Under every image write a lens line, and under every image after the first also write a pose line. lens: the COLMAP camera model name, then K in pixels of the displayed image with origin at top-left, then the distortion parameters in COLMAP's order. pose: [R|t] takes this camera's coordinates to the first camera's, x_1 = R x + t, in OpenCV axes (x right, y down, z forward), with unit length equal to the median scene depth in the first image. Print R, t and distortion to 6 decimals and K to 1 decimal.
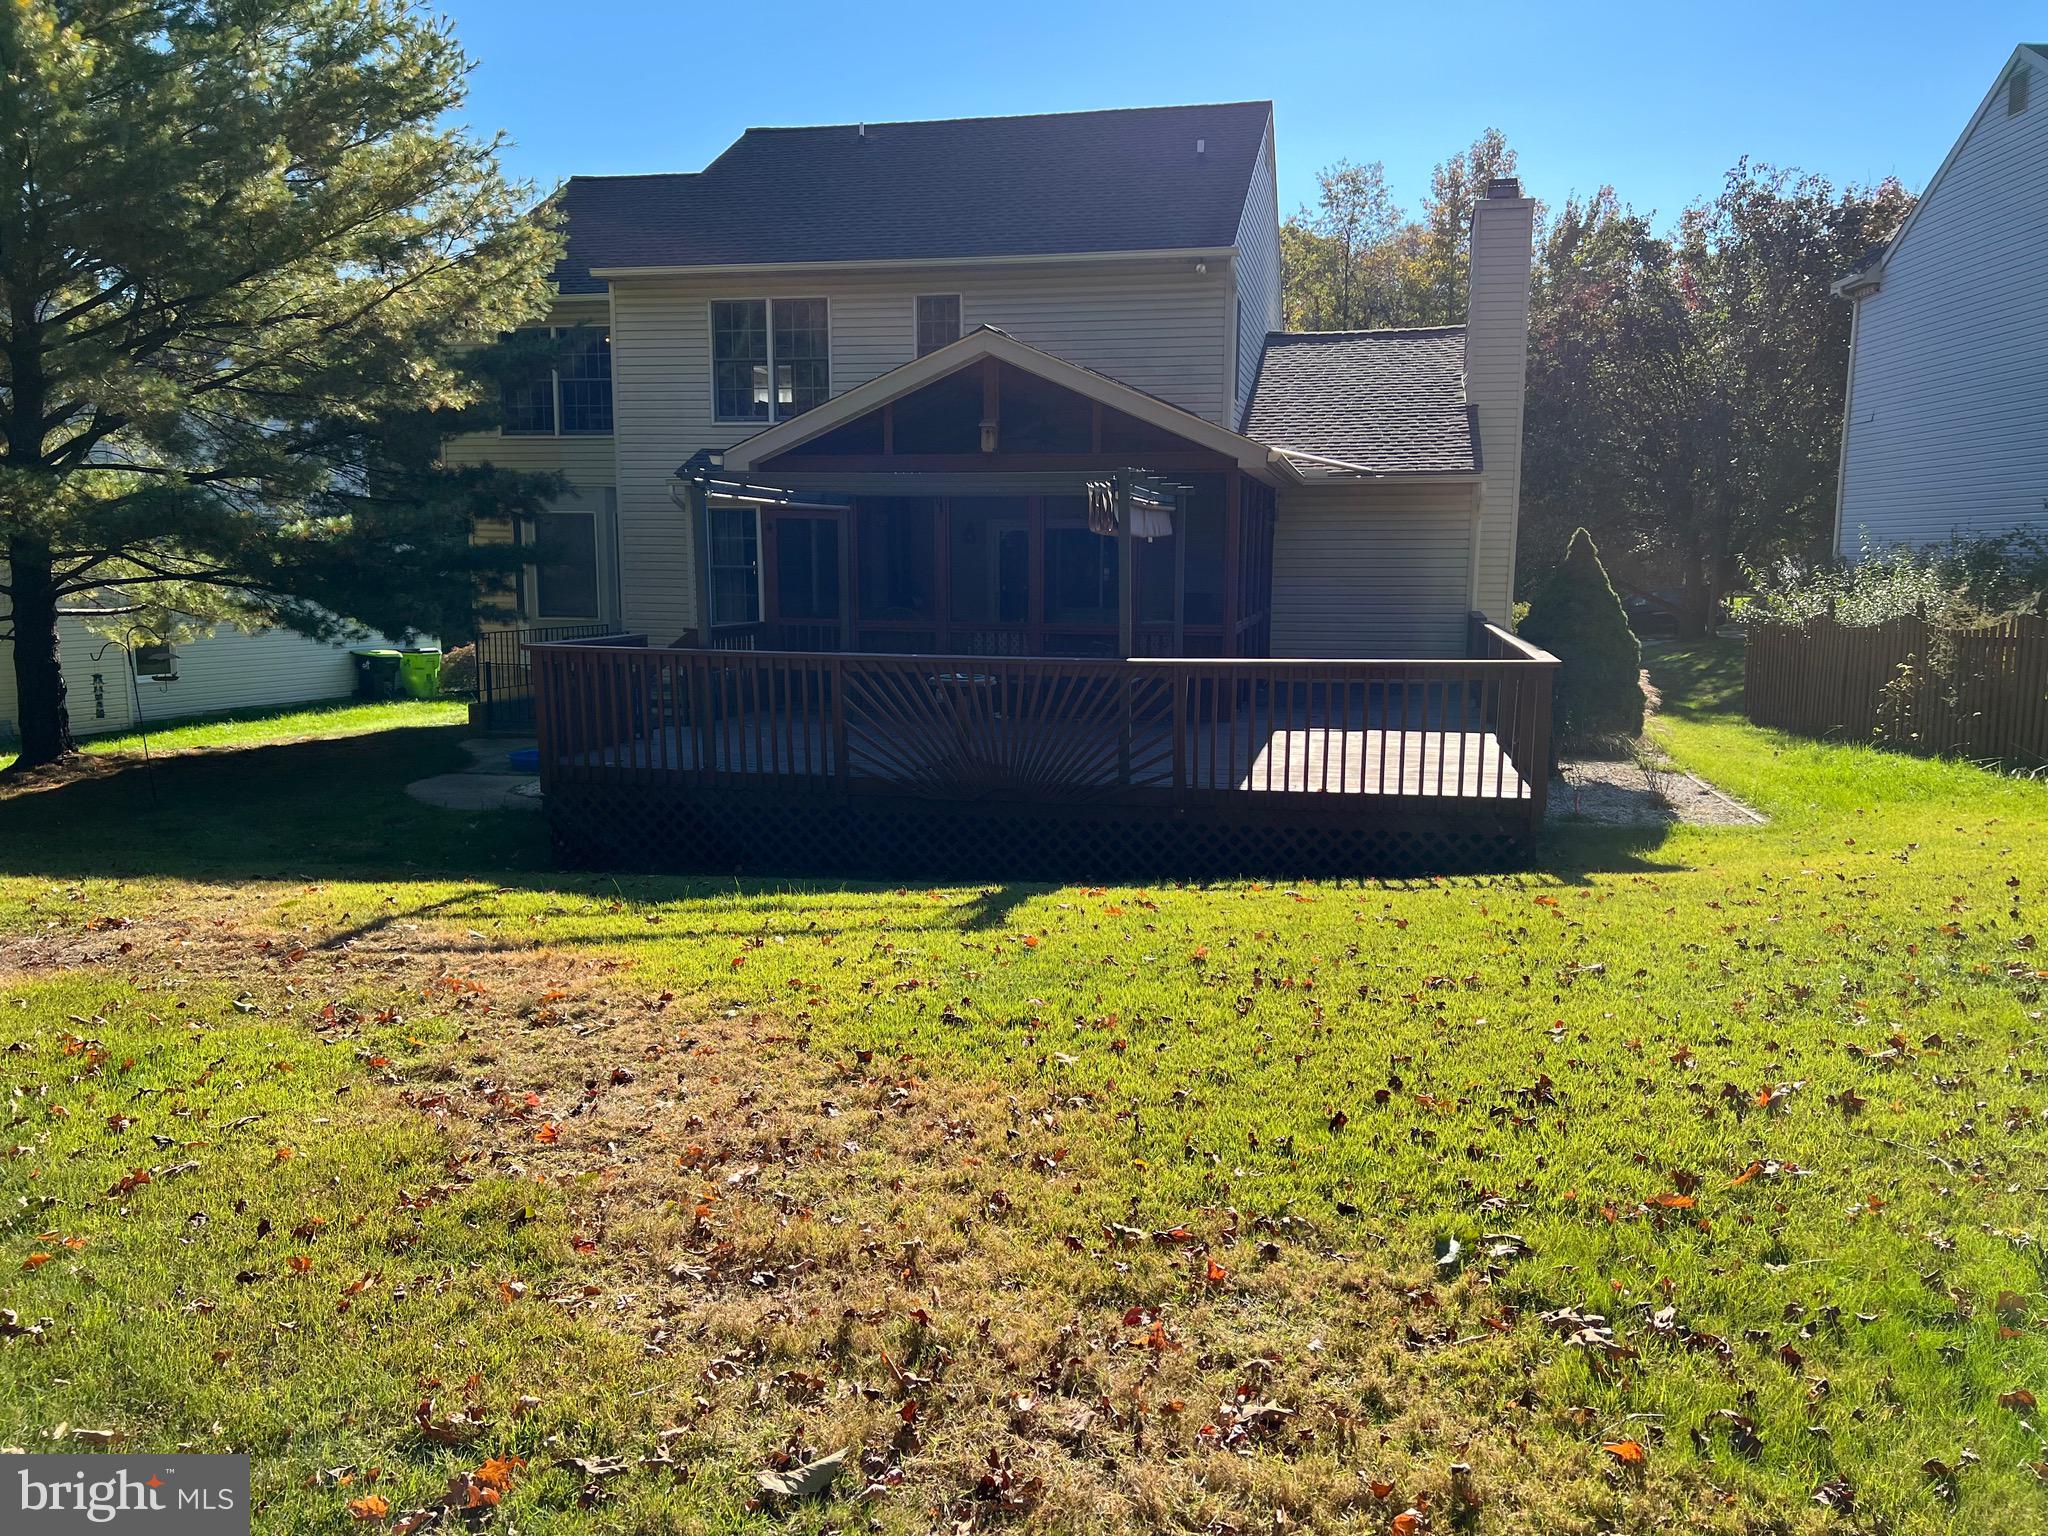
lens RADIAL K [[1553.6, 0, 1024.3], [0, 1553.6, 766.2], [0, 0, 1]] dist [0.025272, -0.026872]
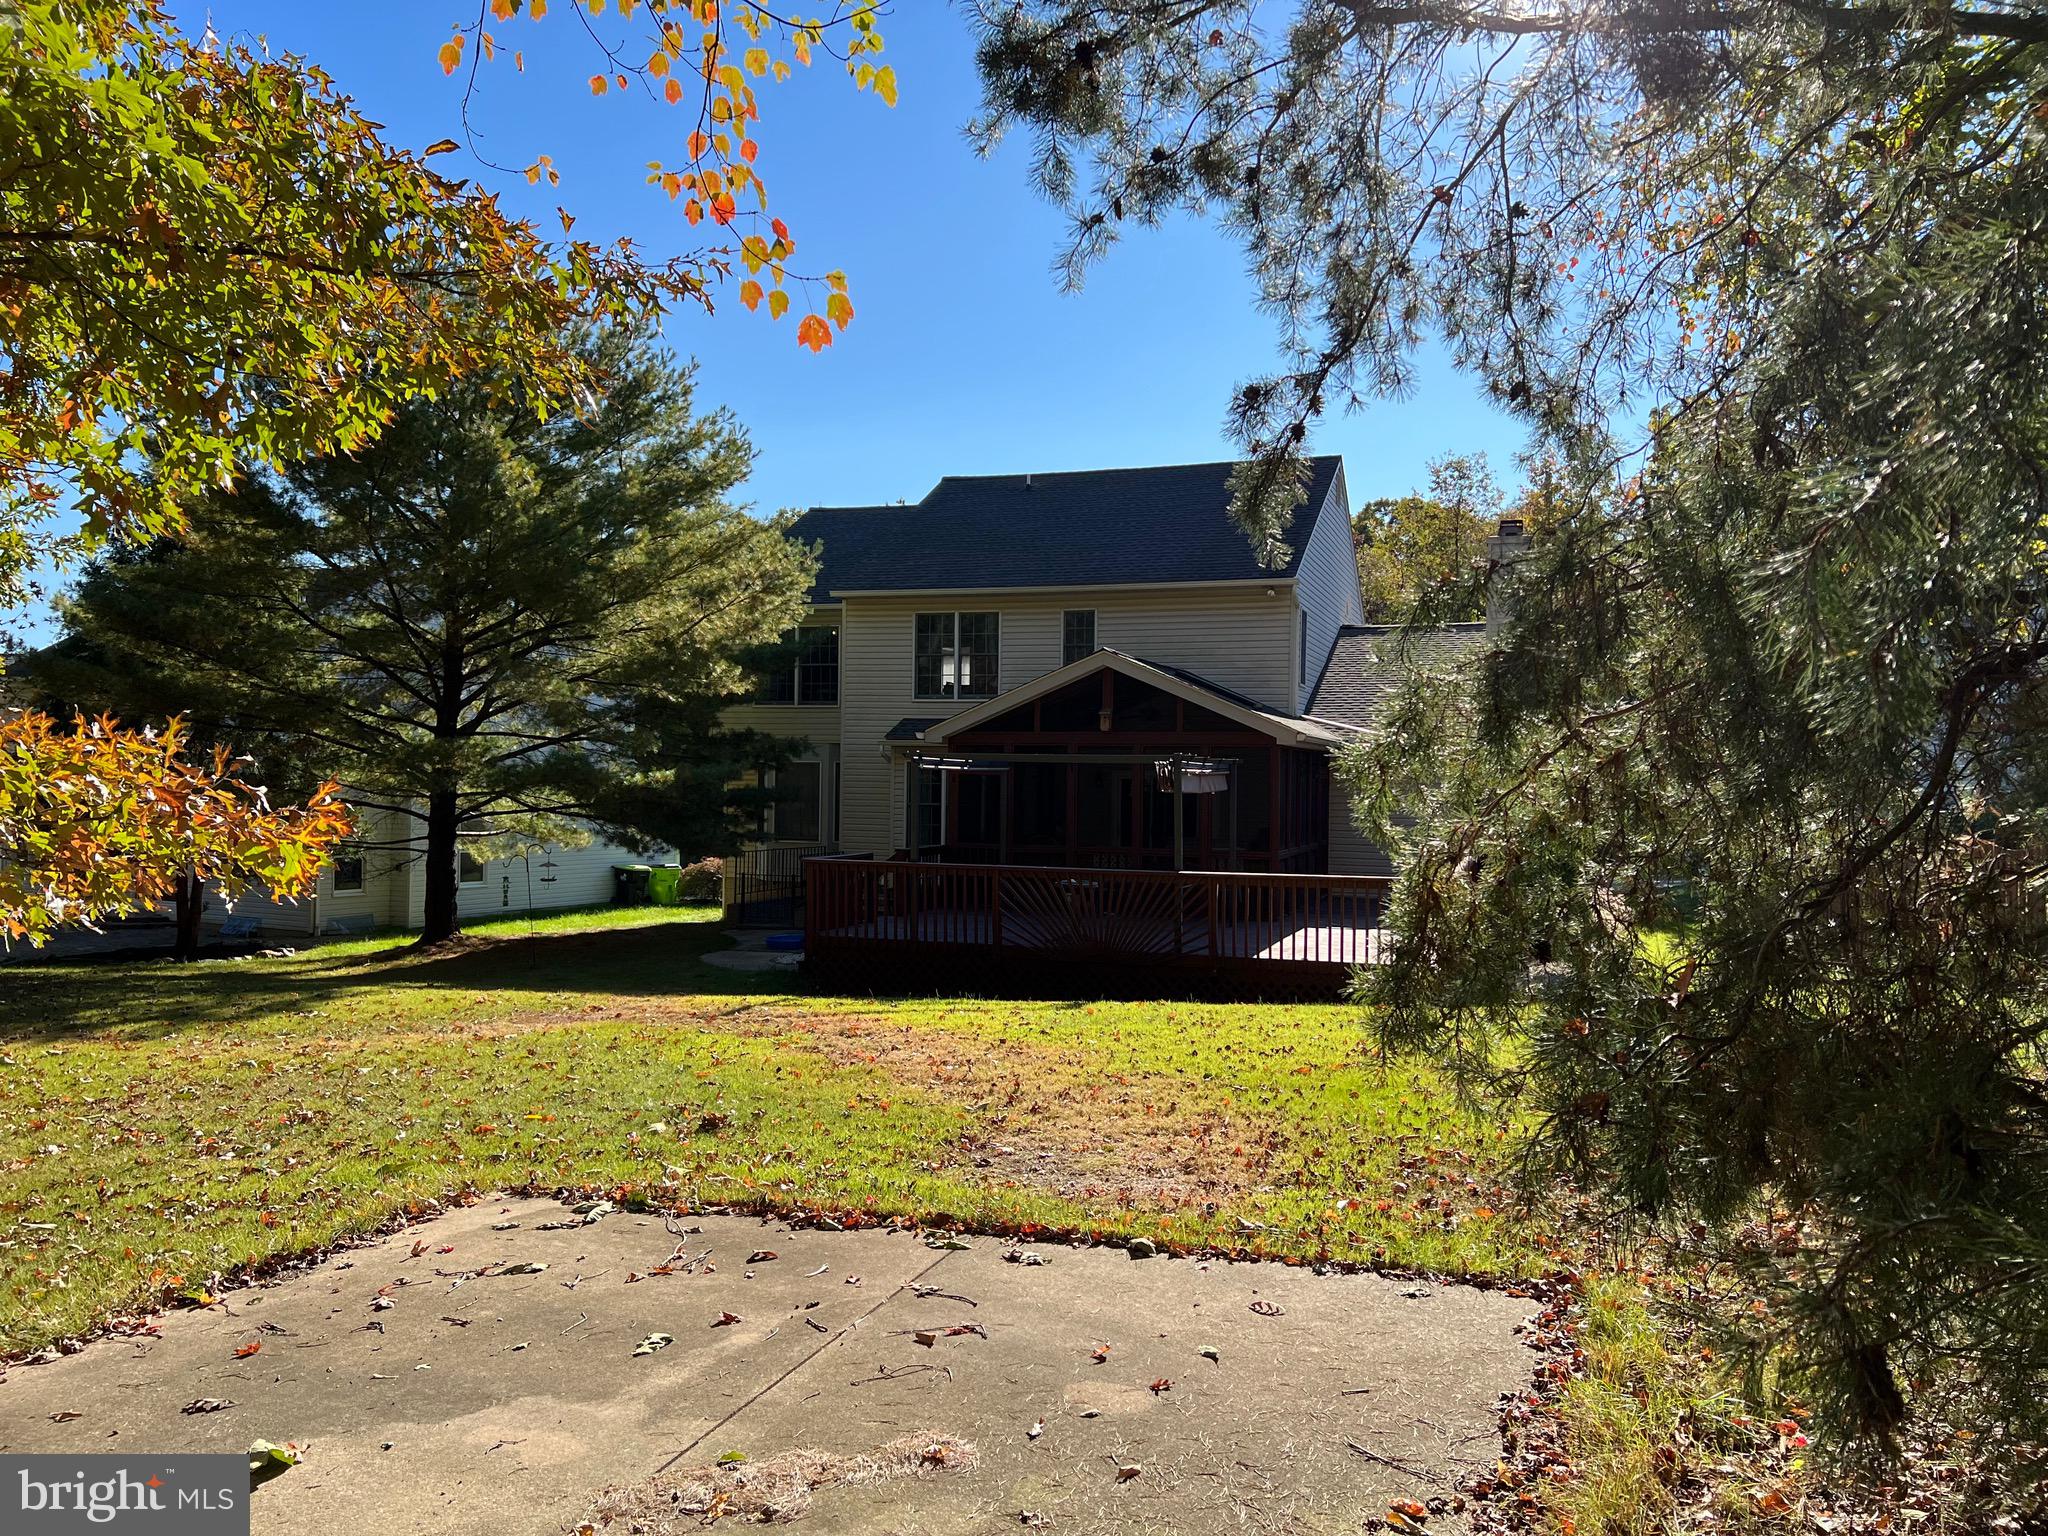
lens RADIAL K [[1553.6, 0, 1025.5], [0, 1553.6, 760.9], [0, 0, 1]] dist [0.025272, -0.026872]
pose [[0.994355, 0.006697, -0.105889, 0.046479], [-0.022231, 0.989003, -0.146218, 0.032460], [0.103746, 0.147747, 0.983569, -0.356367]]
